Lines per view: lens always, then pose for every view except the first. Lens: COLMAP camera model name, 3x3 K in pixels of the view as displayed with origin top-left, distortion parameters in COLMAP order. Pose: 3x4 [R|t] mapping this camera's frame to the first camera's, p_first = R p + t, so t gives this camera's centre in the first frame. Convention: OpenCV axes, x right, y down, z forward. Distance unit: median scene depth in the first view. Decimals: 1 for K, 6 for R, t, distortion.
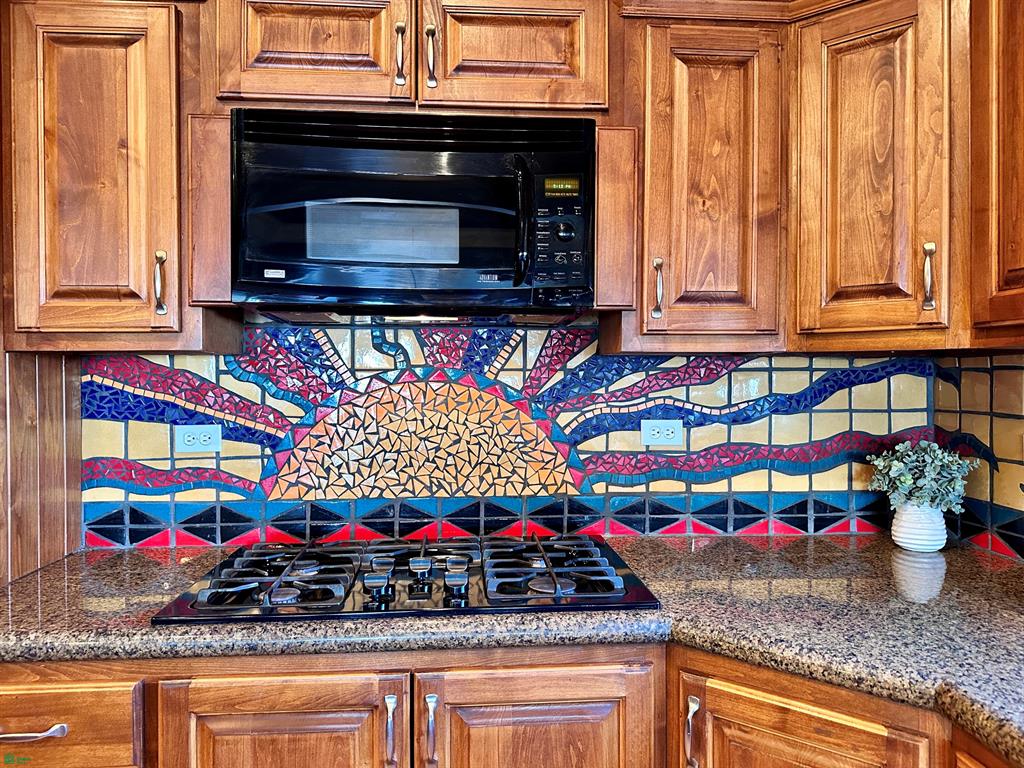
lens RADIAL K [[719.9, 0, 512.9], [0, 719.9, 385.4], [0, 0, 1]] dist [-0.012469, -0.004361]
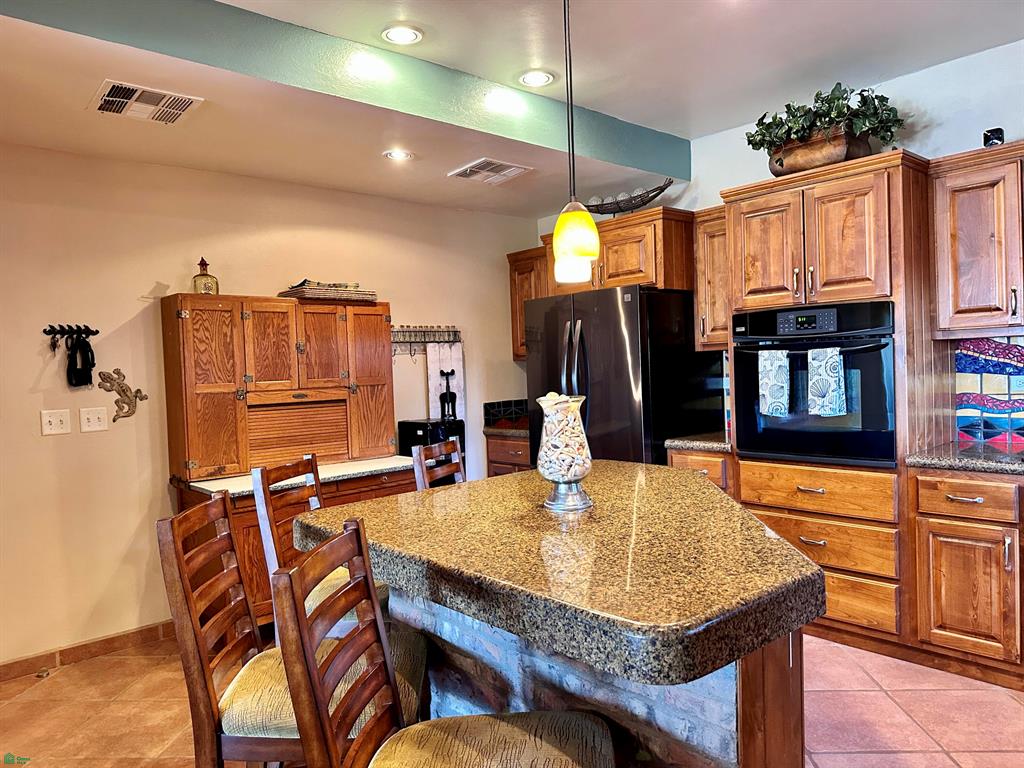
lens RADIAL K [[719.9, 0, 512.2], [0, 719.9, 390.0], [0, 0, 1]] dist [-0.012469, -0.004361]
pose [[0.600258, 0.007133, -0.799774, 0.231167], [0.026133, 0.999251, 0.028526, 0.007510], [0.799379, -0.038023, 0.599623, -1.160427]]
